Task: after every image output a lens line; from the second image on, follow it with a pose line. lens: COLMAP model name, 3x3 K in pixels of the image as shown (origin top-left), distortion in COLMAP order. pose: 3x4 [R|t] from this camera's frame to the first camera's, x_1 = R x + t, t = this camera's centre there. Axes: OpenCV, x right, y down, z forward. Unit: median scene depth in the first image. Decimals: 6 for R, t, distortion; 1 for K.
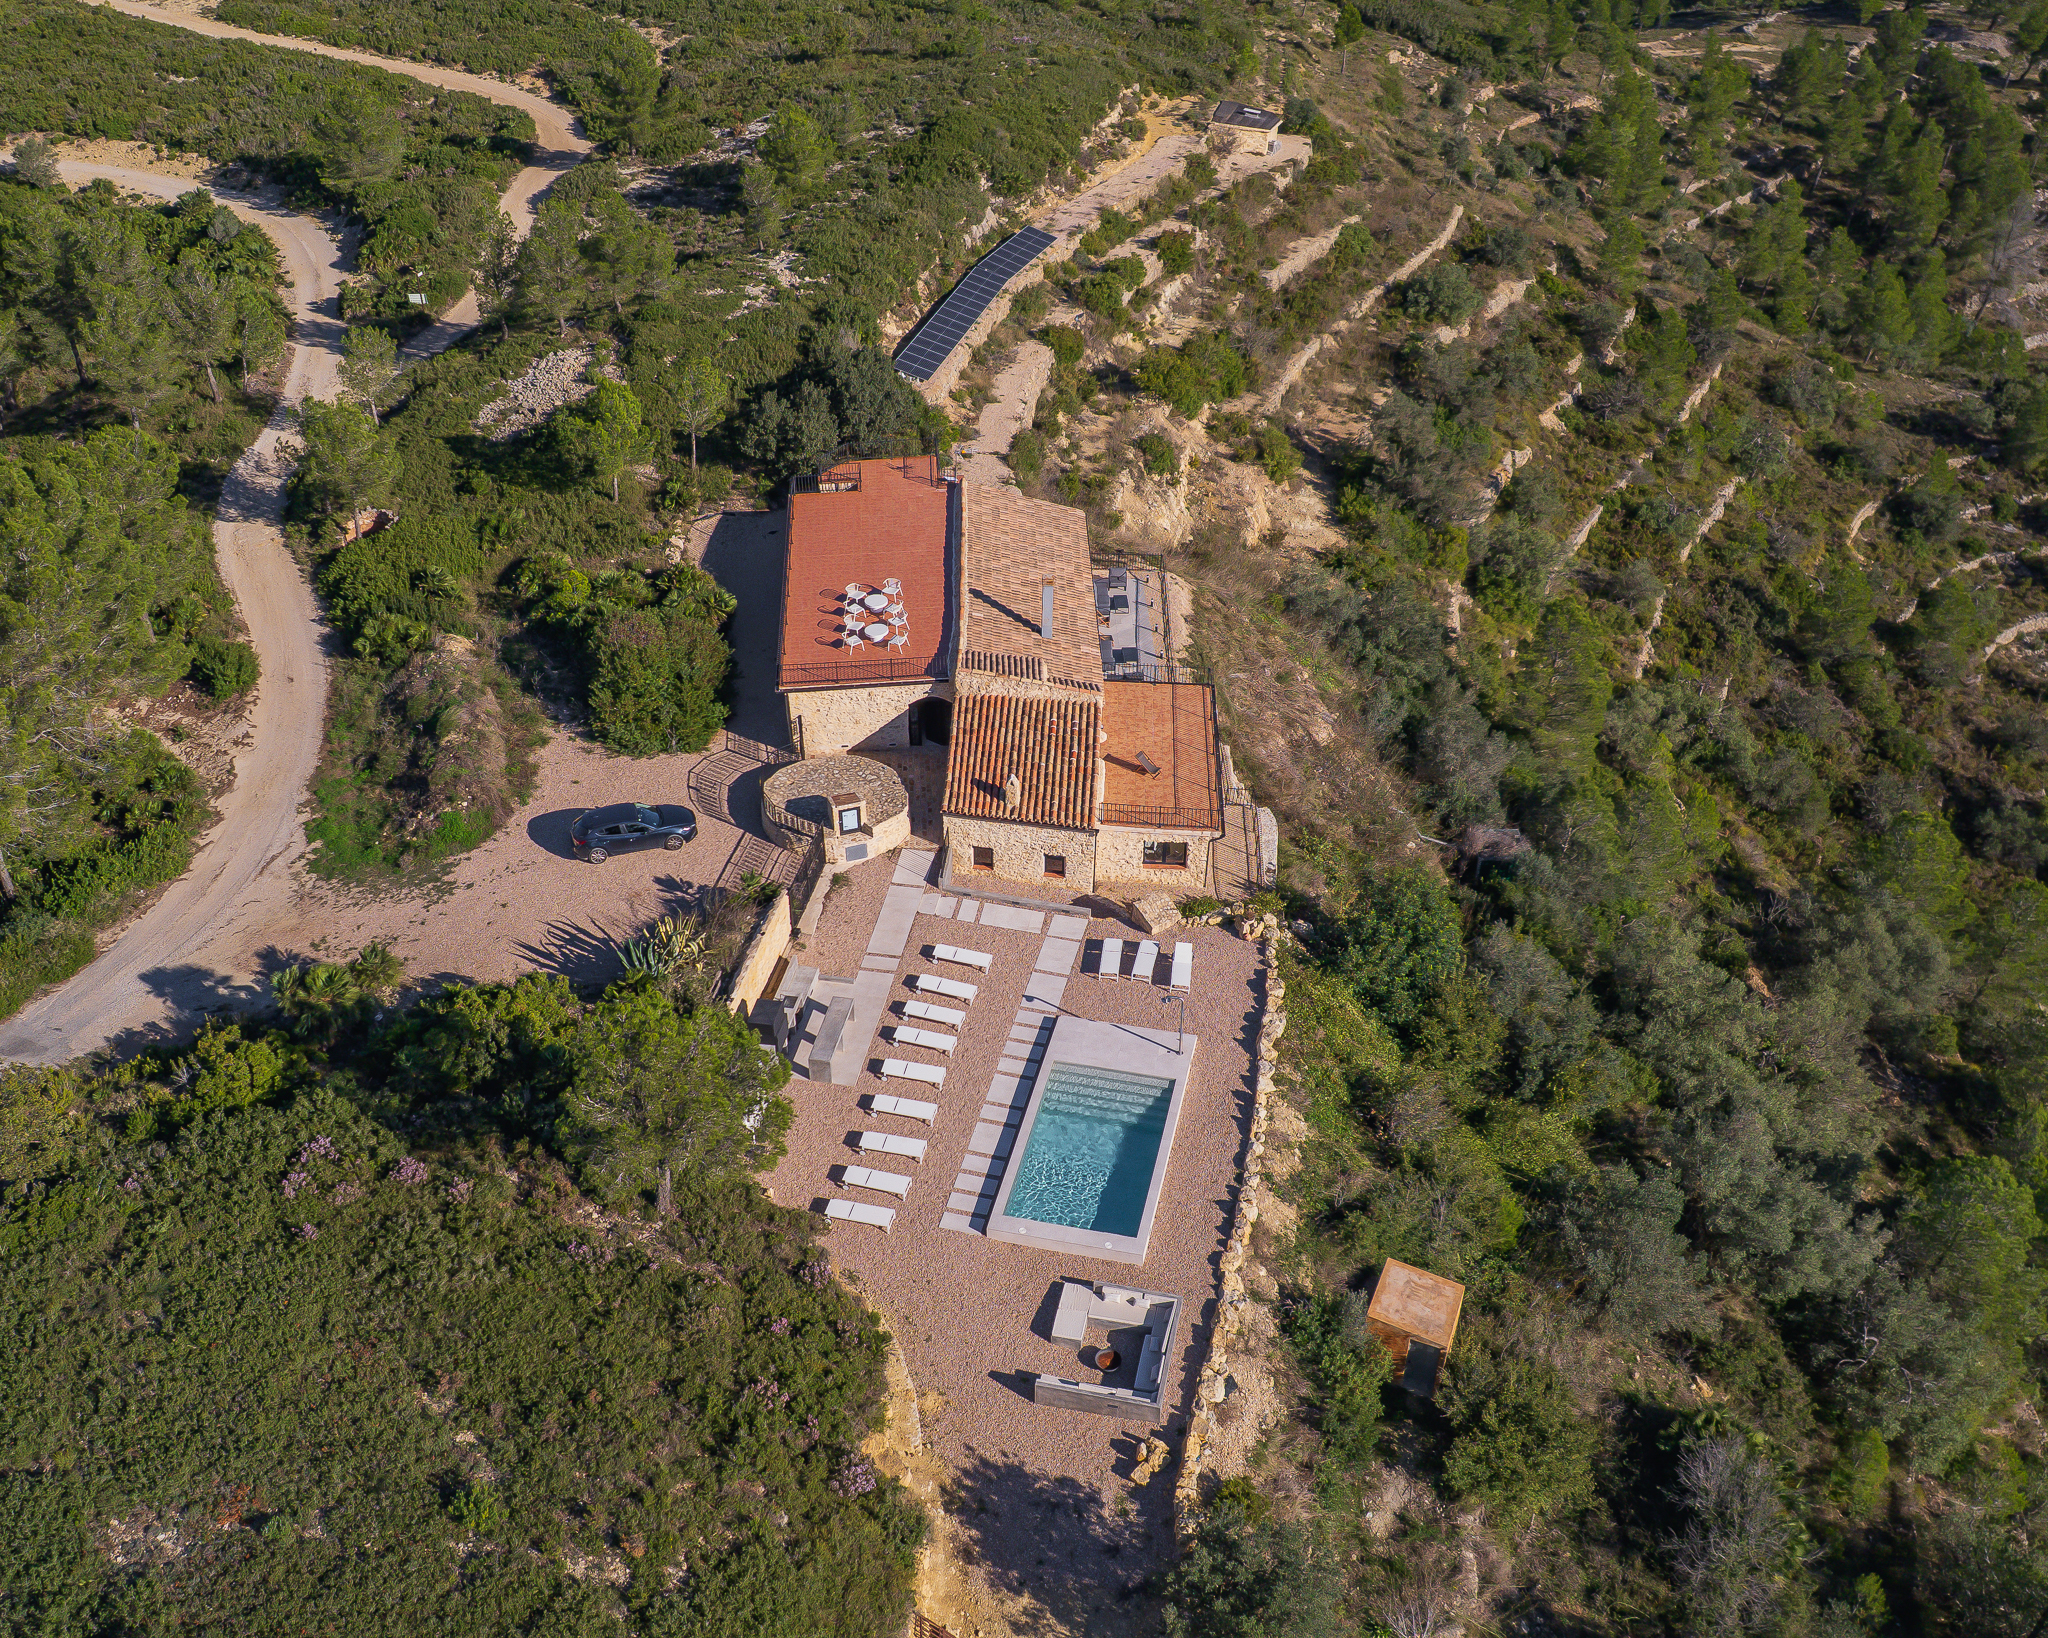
lens RADIAL K [[1979.4, 0, 965.6], [0, 1979.4, 809.2], [0, 0, 1]] dist [-0.038699, -0.036054]
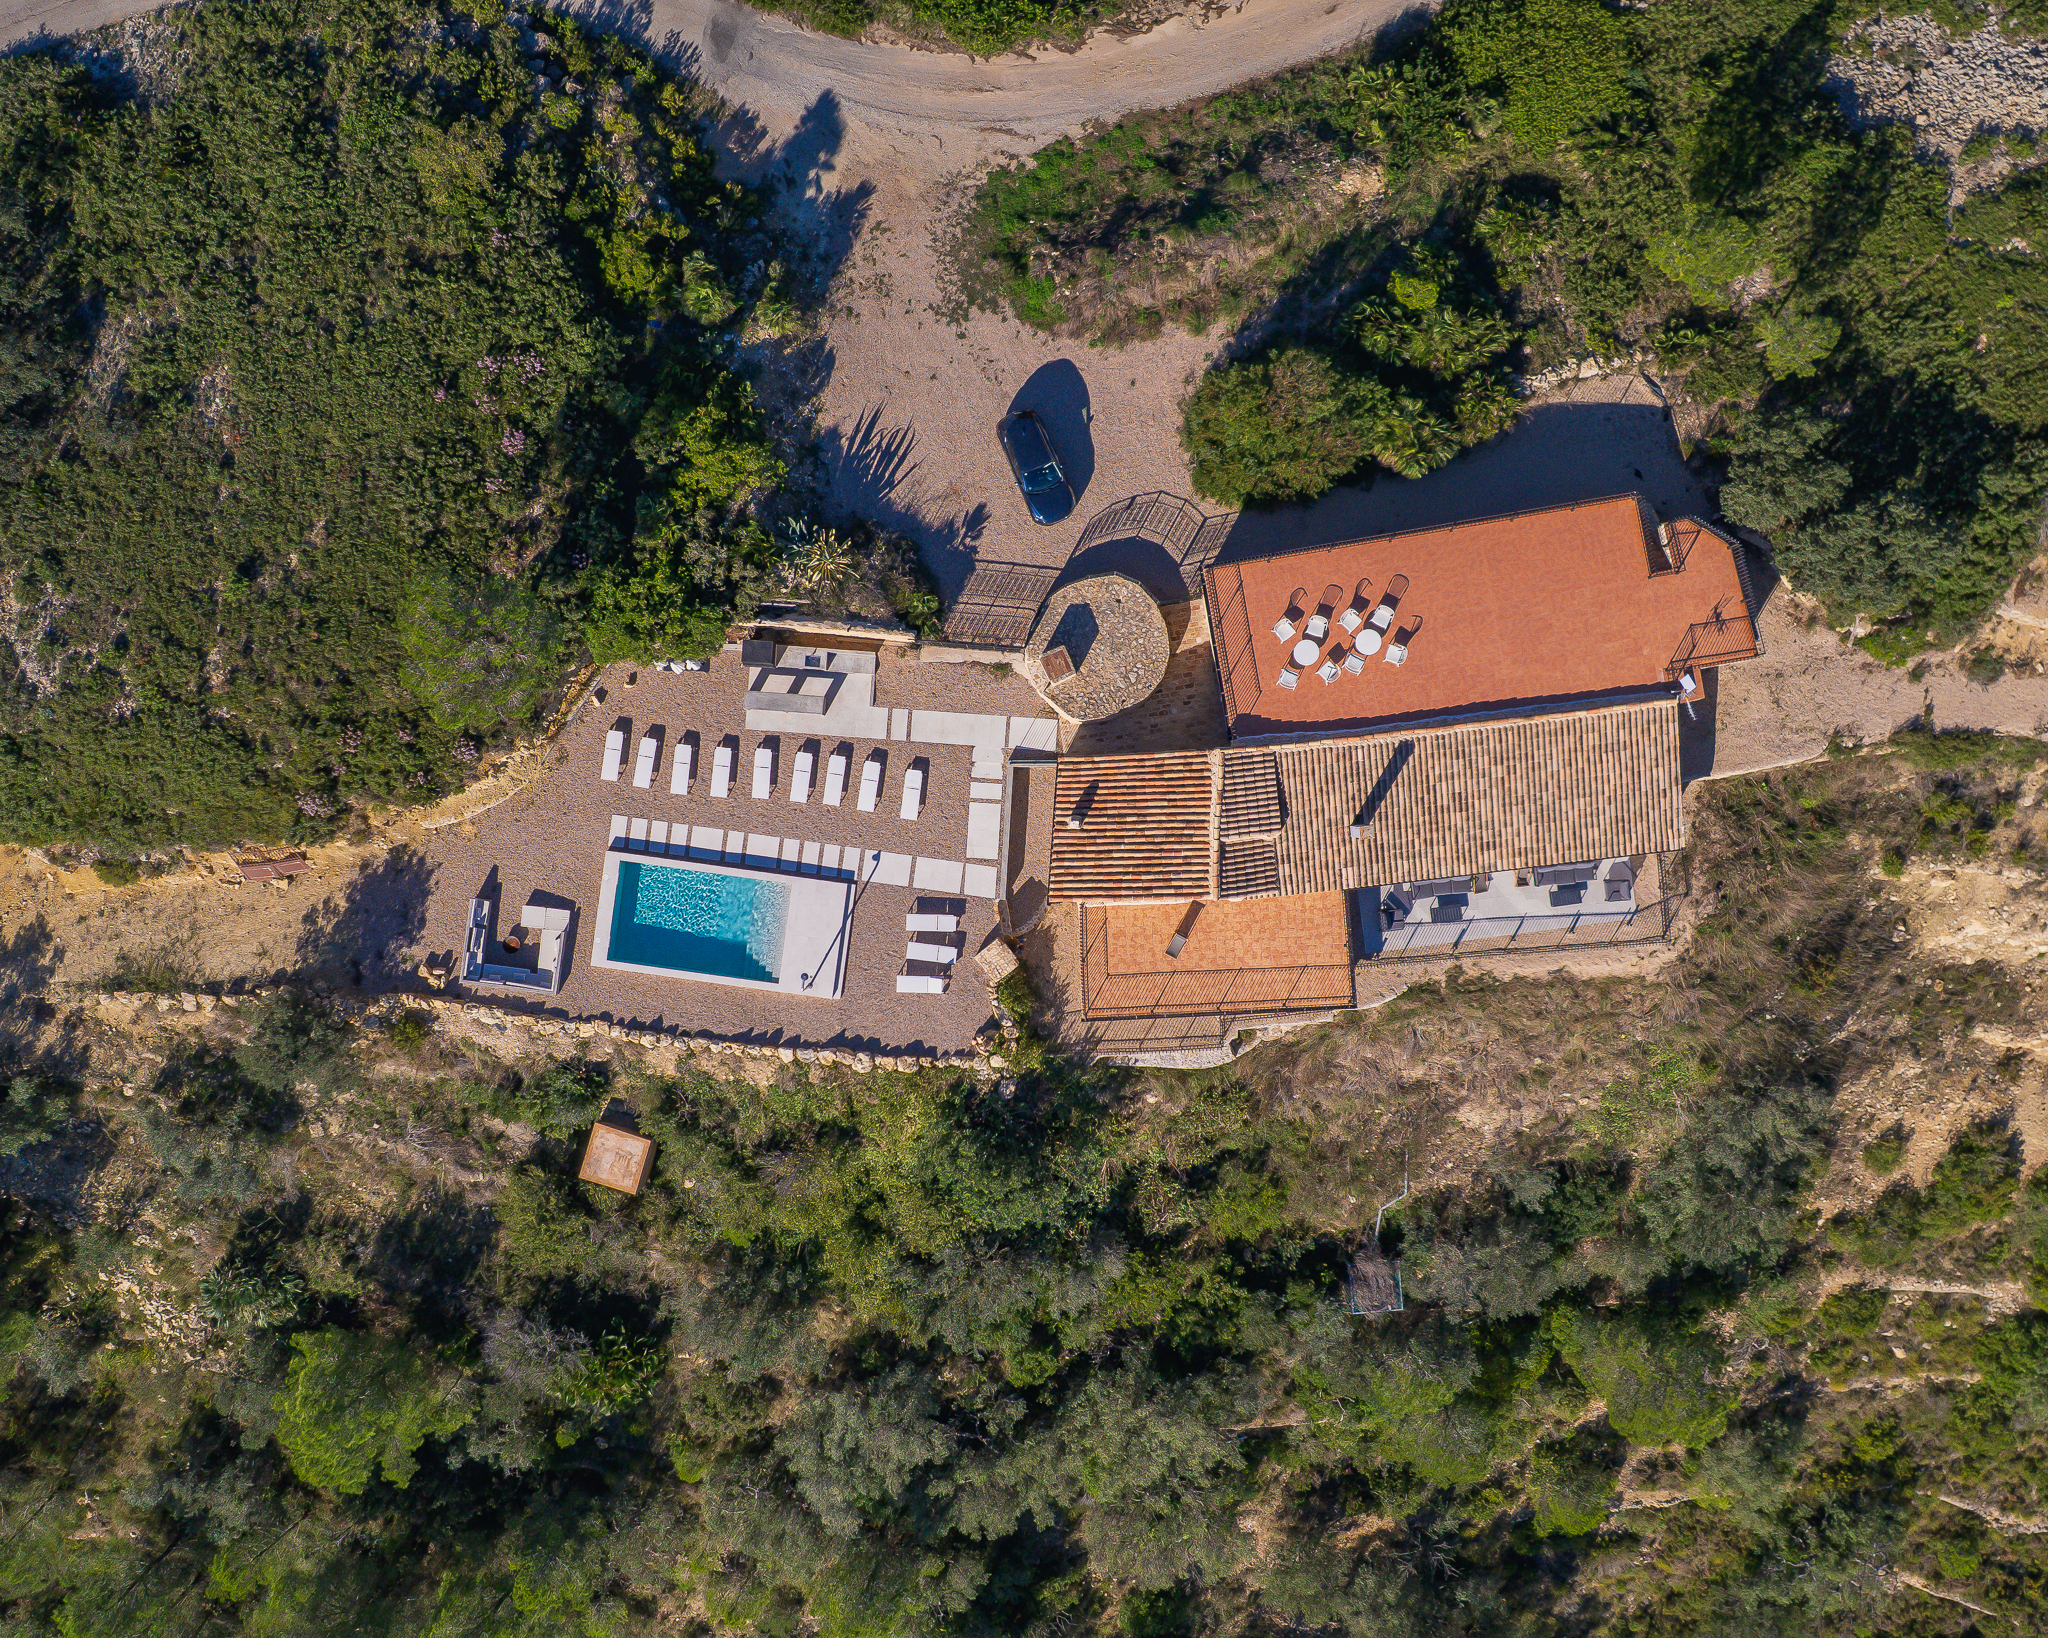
lens RADIAL K [[1979.4, 0, 965.6], [0, 1979.4, 809.2], [0, 0, 1]] dist [-0.038699, -0.036054]
pose [[0.121023, 0.992642, -0.003988, 0.014501], [-0.514063, 0.066110, 0.855201, -0.911455], [0.849172, -0.101449, 0.518281, 0.420543]]
